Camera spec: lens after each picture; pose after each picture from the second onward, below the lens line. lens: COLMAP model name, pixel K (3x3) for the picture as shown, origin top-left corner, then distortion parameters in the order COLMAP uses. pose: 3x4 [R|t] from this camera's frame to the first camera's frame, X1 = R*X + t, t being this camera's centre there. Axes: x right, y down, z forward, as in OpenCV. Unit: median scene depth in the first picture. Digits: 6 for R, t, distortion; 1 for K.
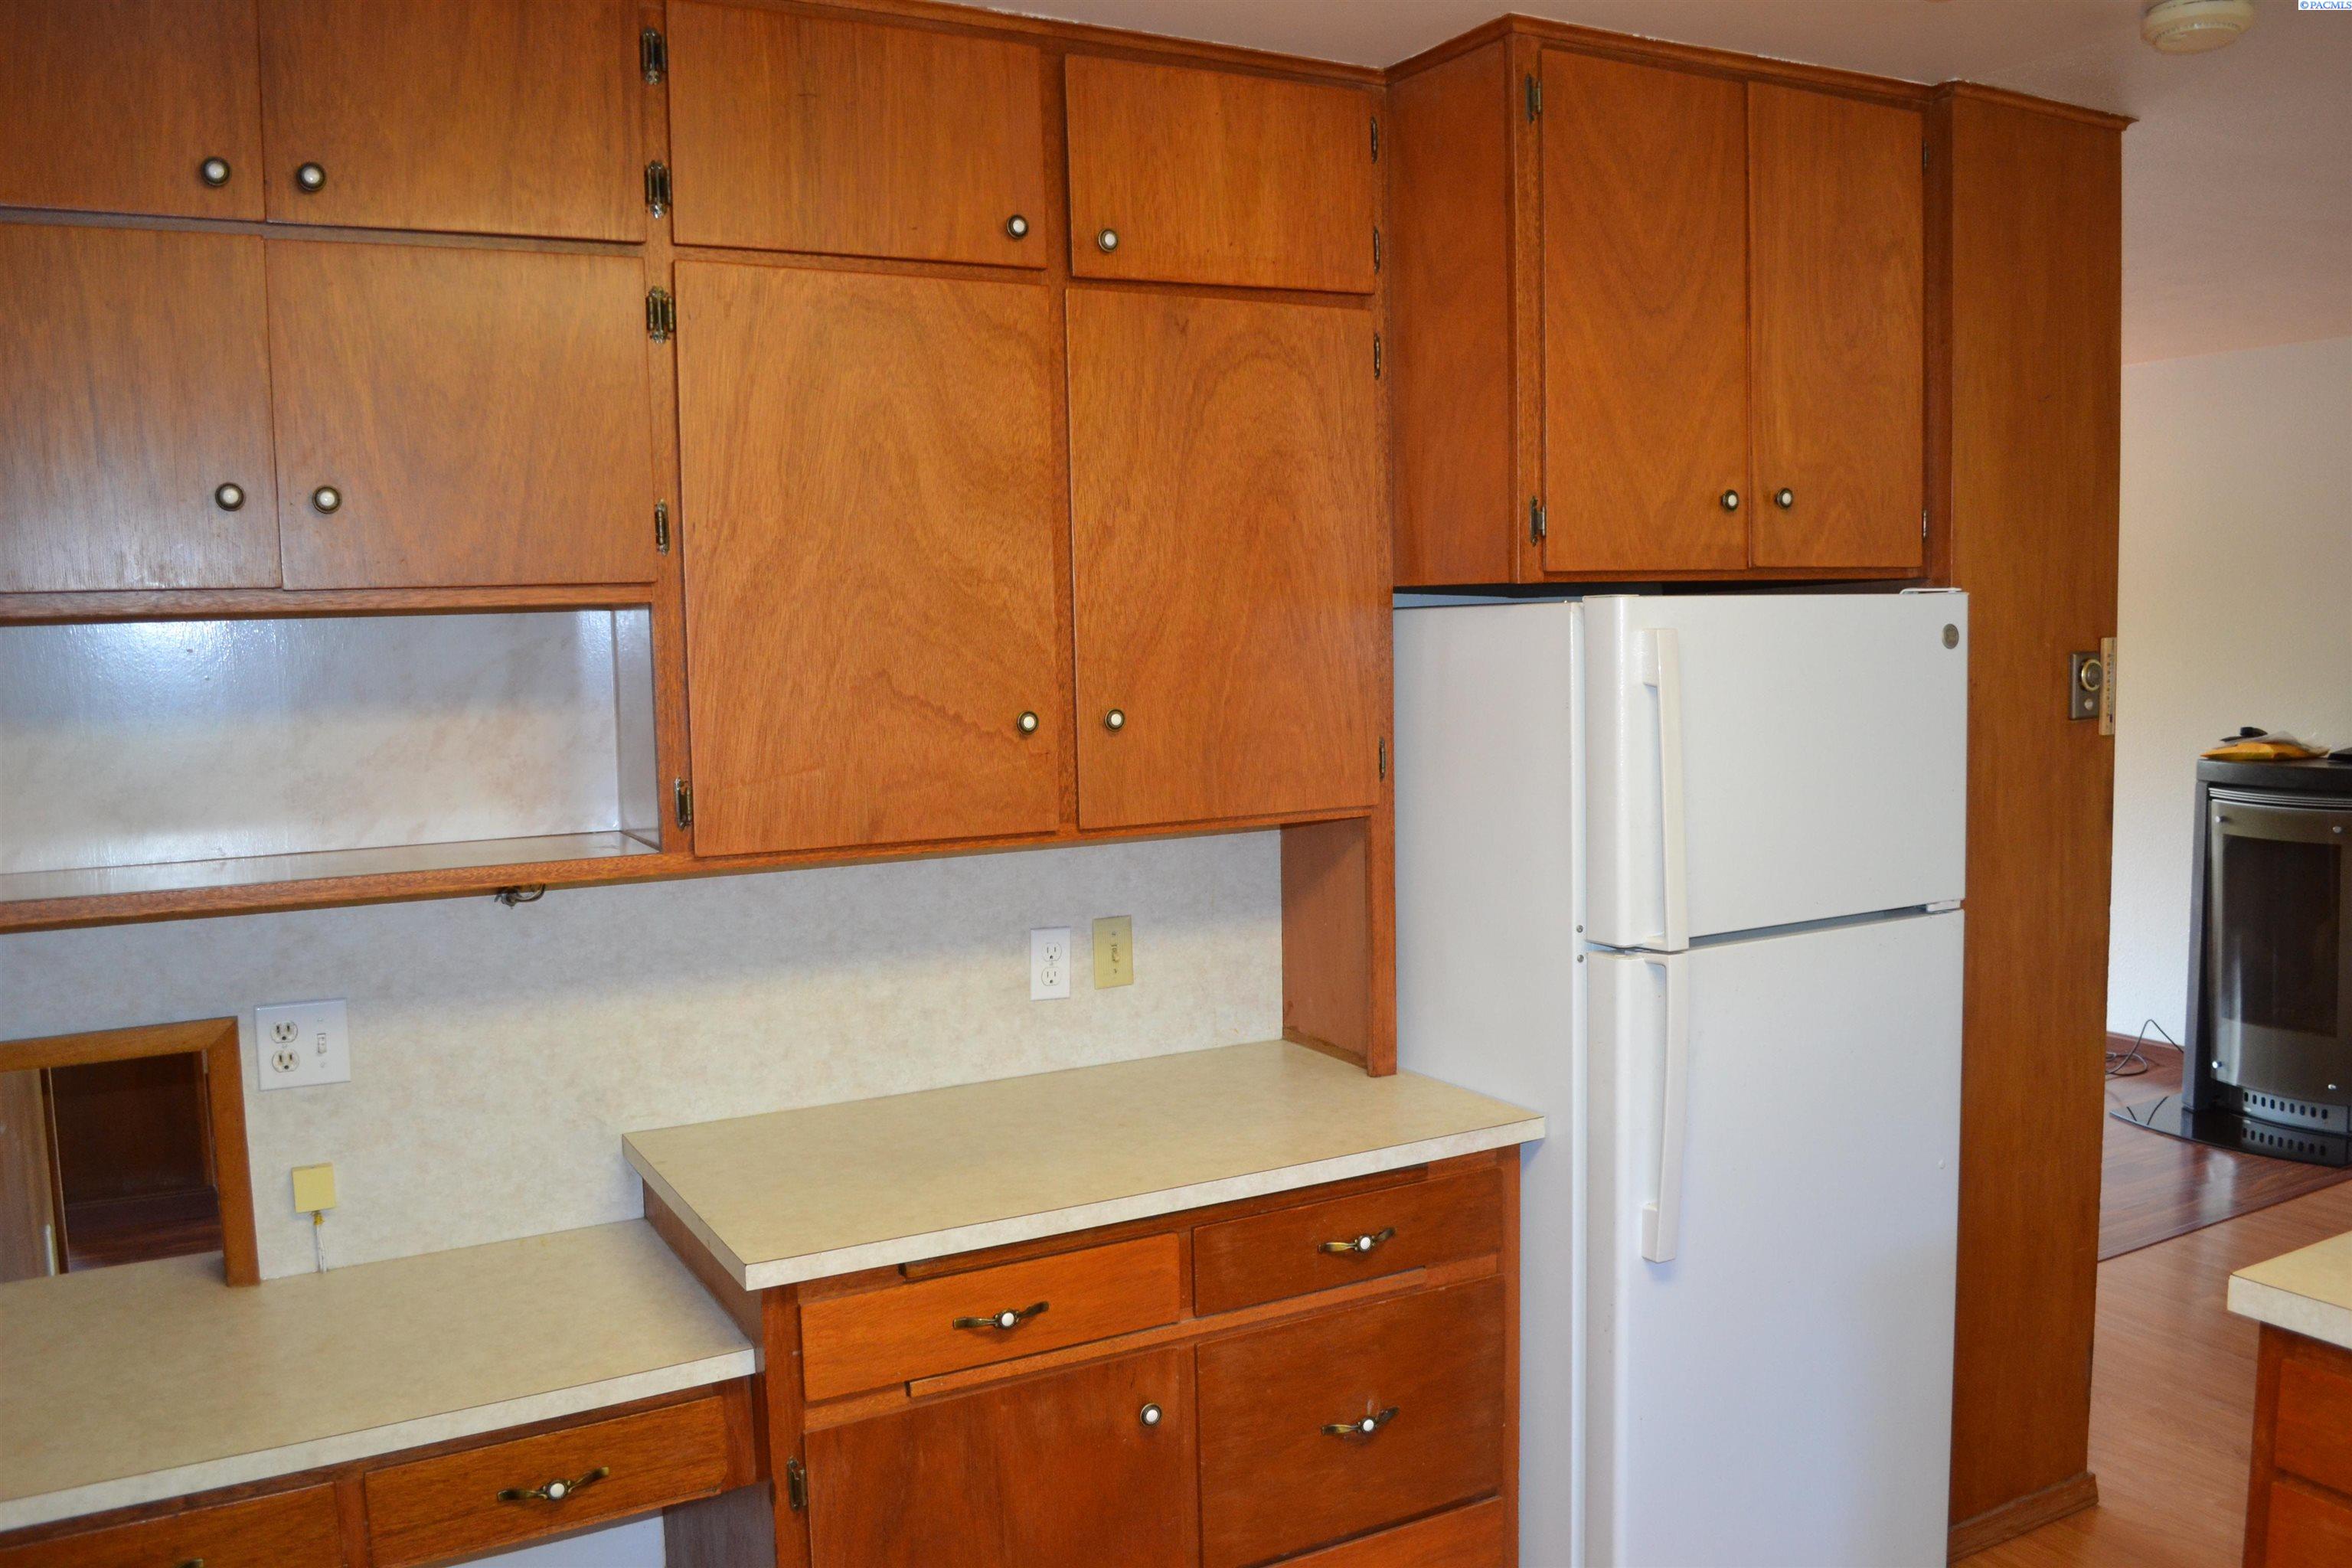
lens RADIAL K [[1878.4, 0, 1176.3], [0, 1878.4, 781.9], [0, 0, 1]] dist [-0.083756, 0.013499]
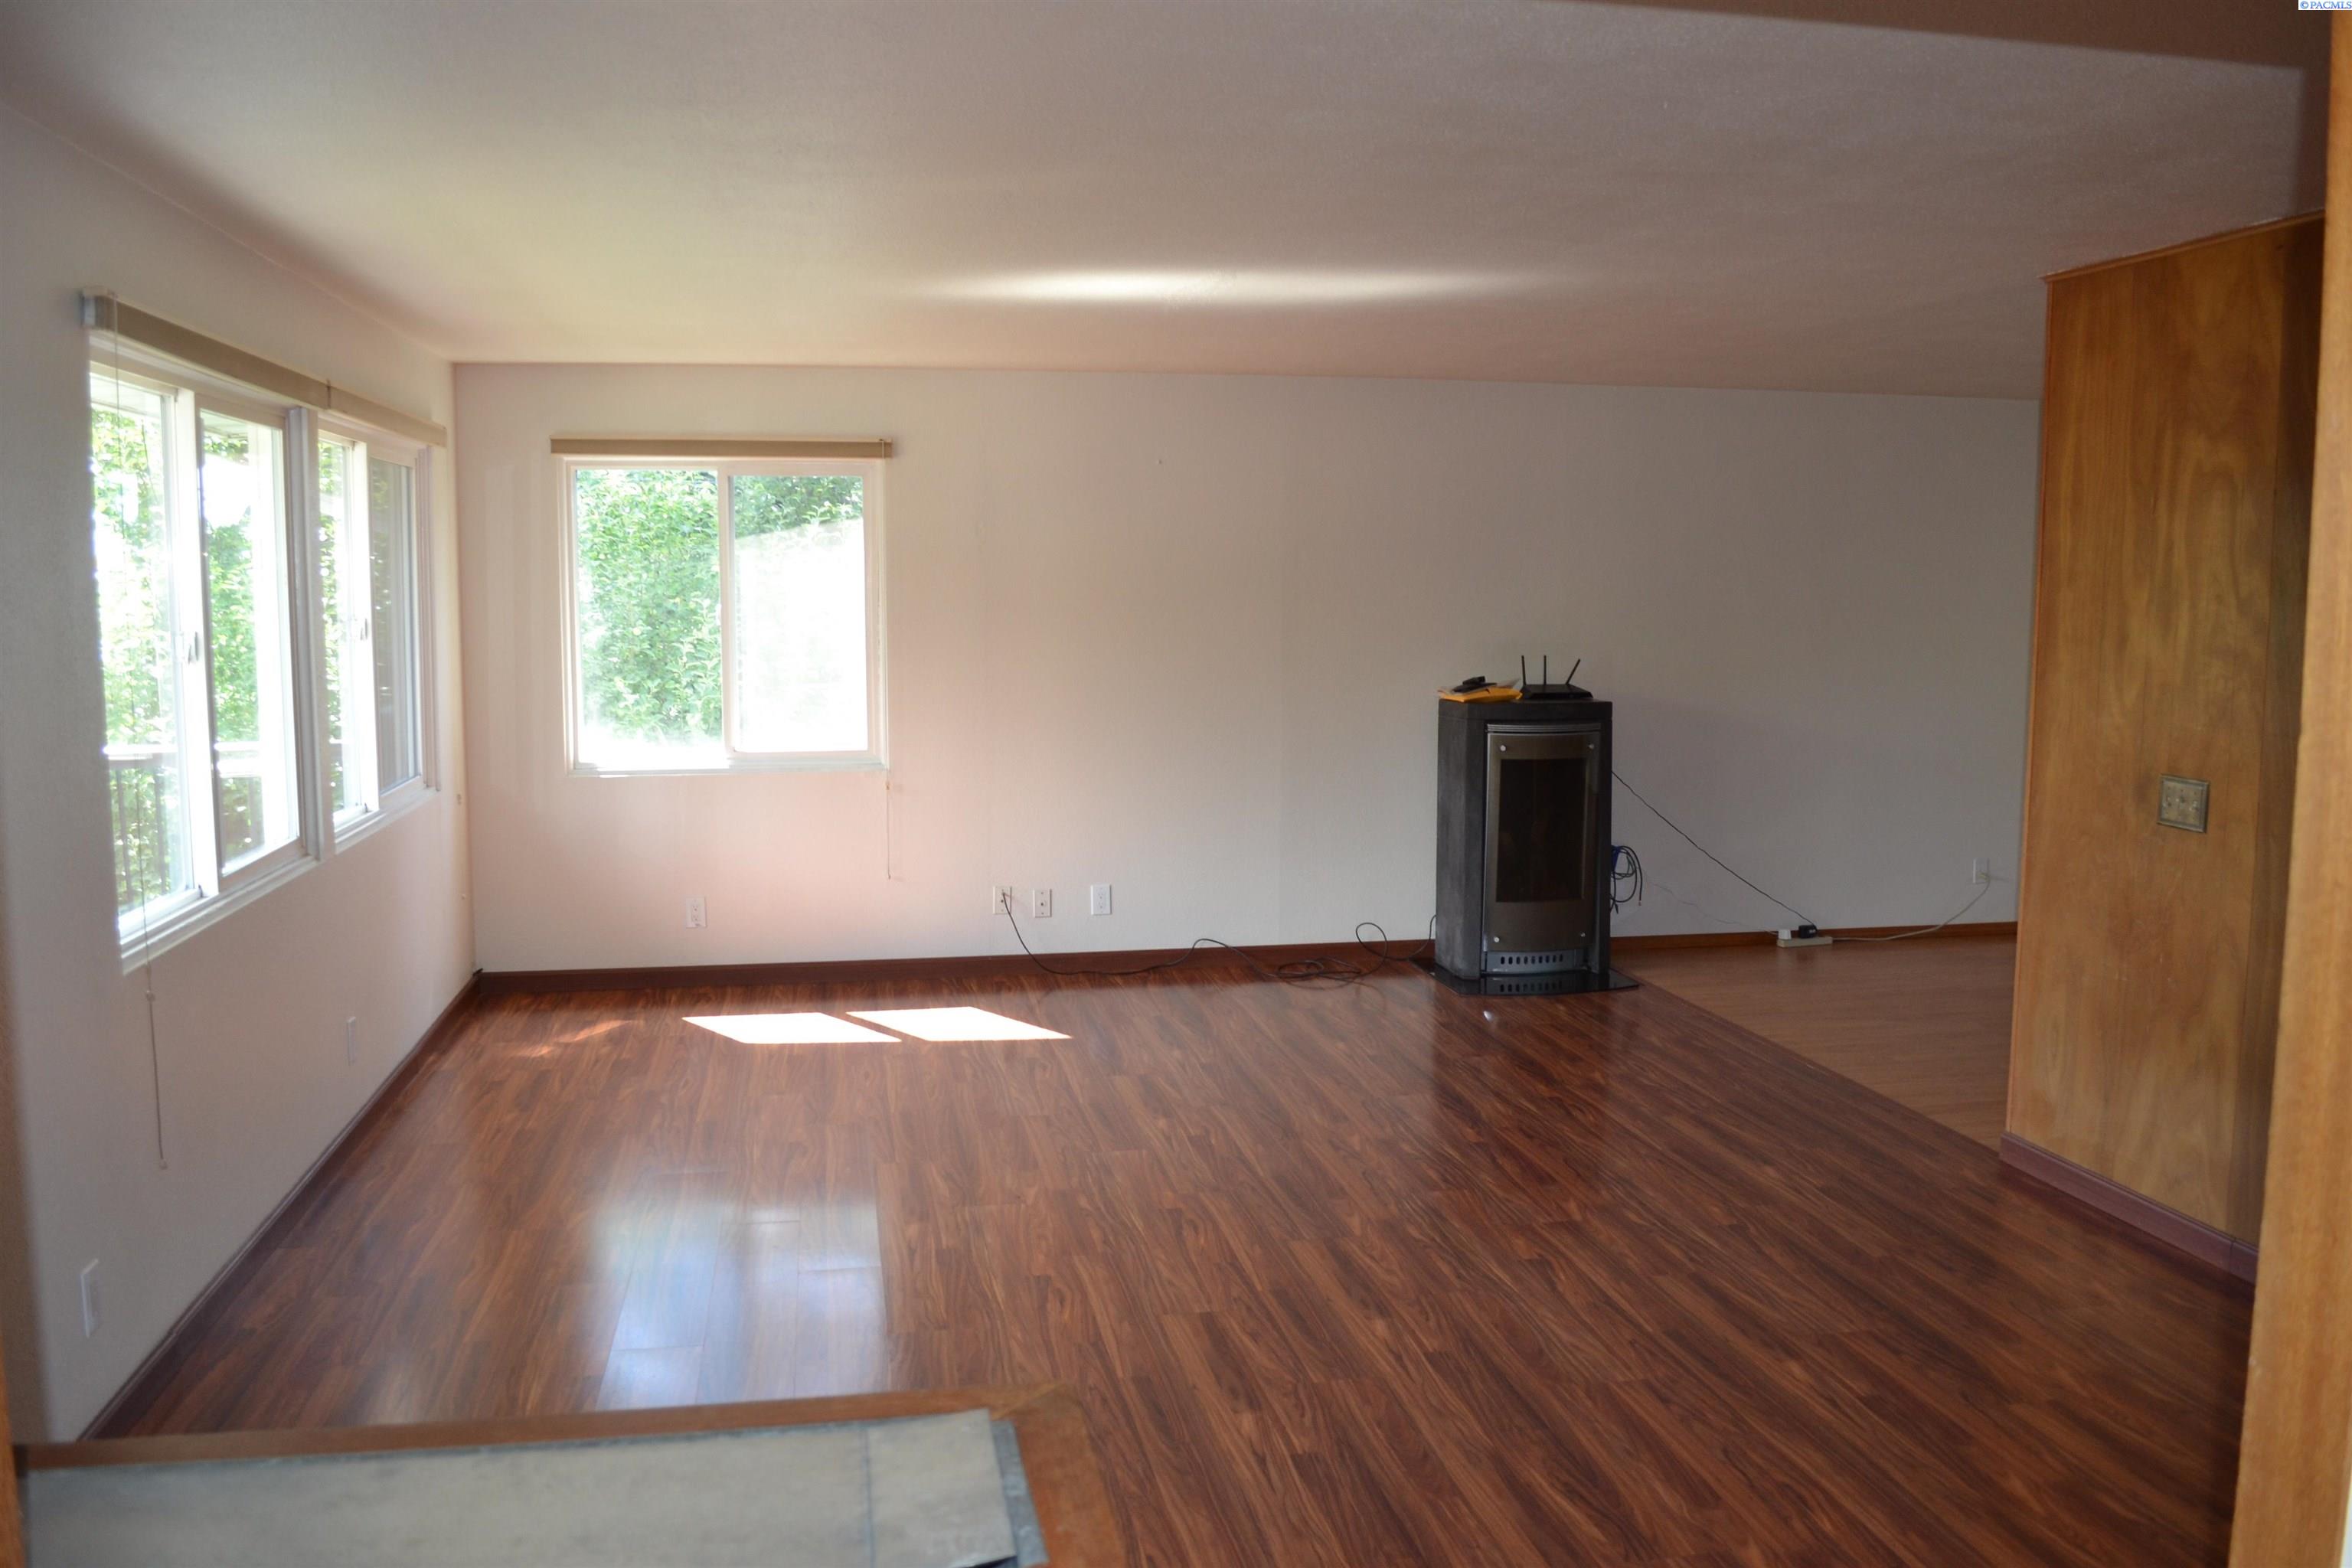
lens RADIAL K [[1878.4, 0, 1177.7], [0, 1878.4, 777.4], [0, 0, 1]] dist [-0.083756, 0.013499]
pose [[0.313843, -0.076887, 0.946357, -0.740850], [0.083641, 0.995080, 0.053108, -0.046955], [-0.945784, 0.062487, 0.318730, 0.791142]]
